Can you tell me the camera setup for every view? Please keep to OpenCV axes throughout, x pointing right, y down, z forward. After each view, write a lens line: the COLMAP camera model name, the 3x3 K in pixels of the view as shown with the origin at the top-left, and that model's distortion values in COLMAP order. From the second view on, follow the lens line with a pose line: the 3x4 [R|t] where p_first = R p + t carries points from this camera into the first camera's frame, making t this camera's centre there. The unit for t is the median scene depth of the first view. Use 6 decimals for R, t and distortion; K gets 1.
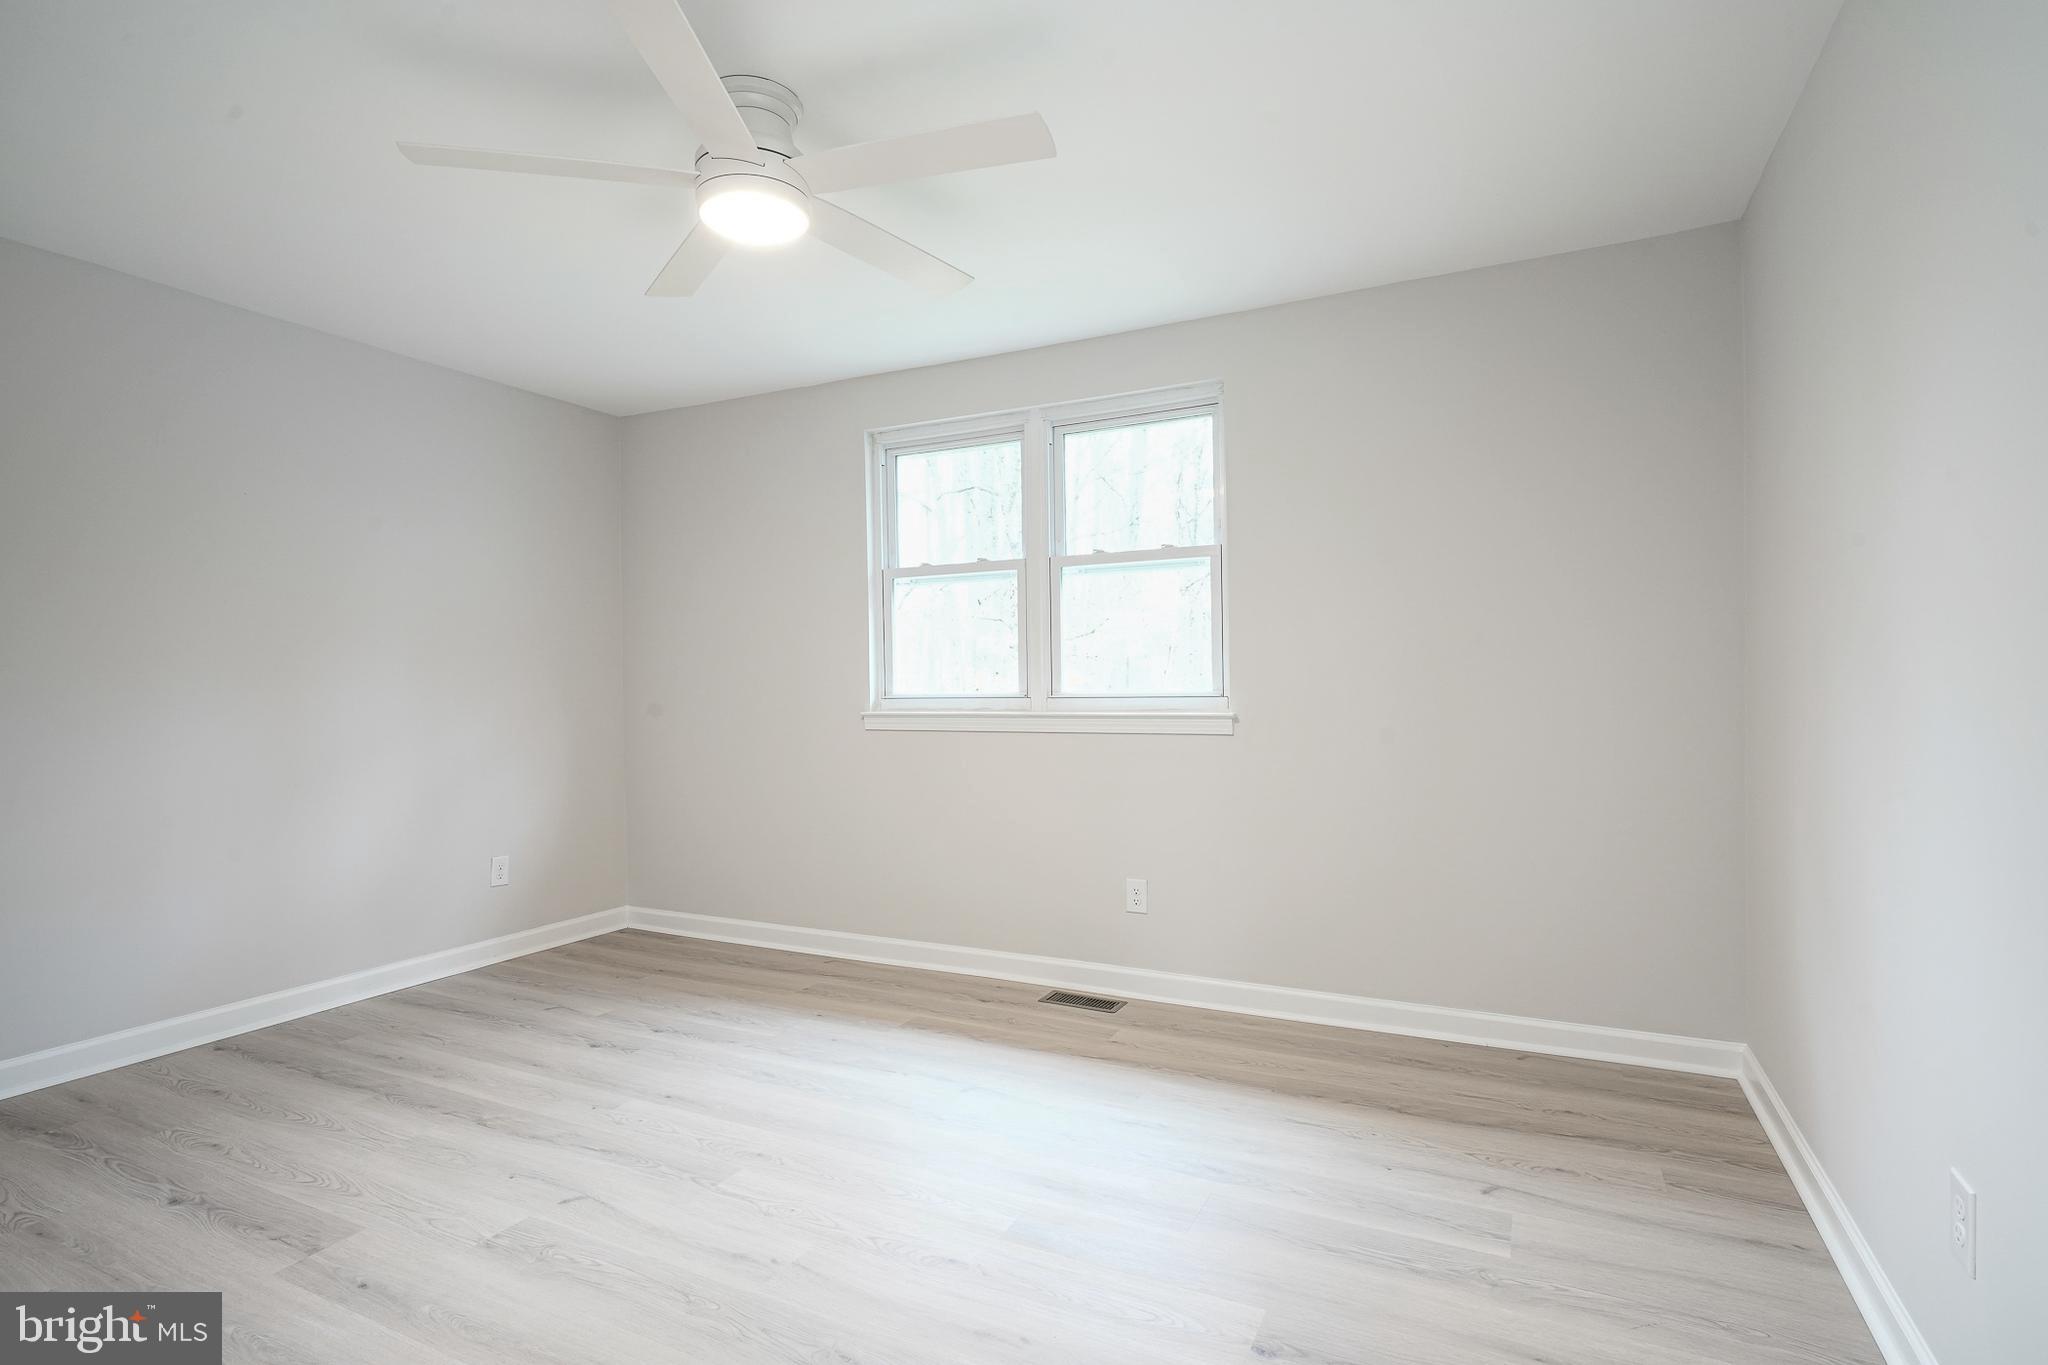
lens RADIAL K [[996.2, 0, 1041.7], [0, 996.2, 672.3], [0, 0, 1]] dist [-0.007339, 0.003358]
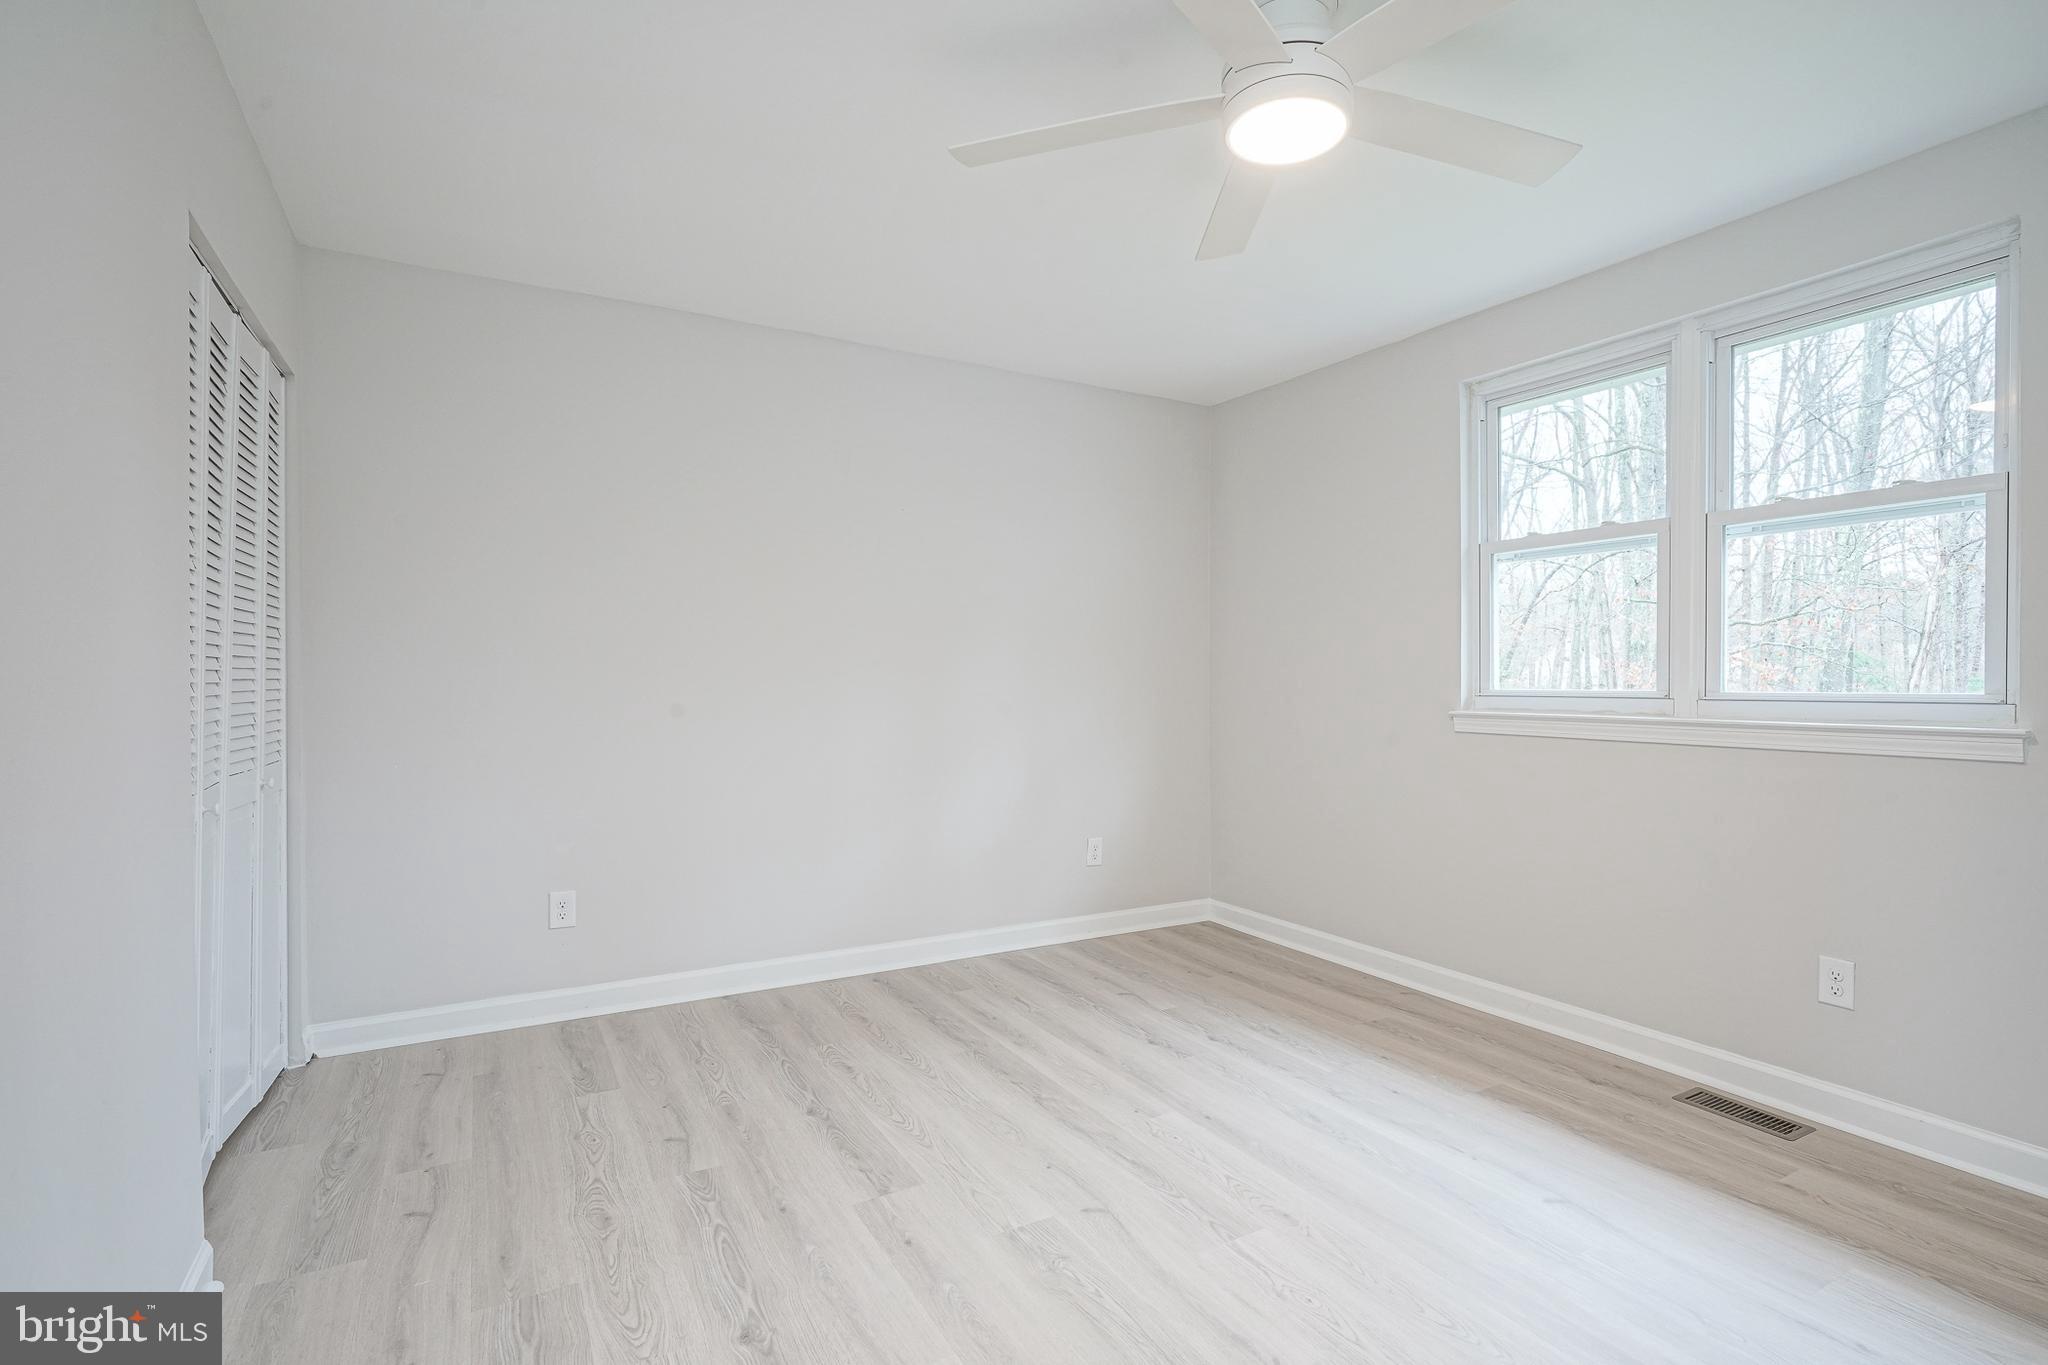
lens RADIAL K [[996.2, 0, 1105.4], [0, 996.2, 688.6], [0, 0, 1]] dist [-0.007339, 0.003358]
pose [[0.845490, 0.016306, -0.533742, 0.030068], [-0.003230, 0.999672, 0.025424, -0.000571], [0.533981, -0.019771, 0.845265, 0.132948]]
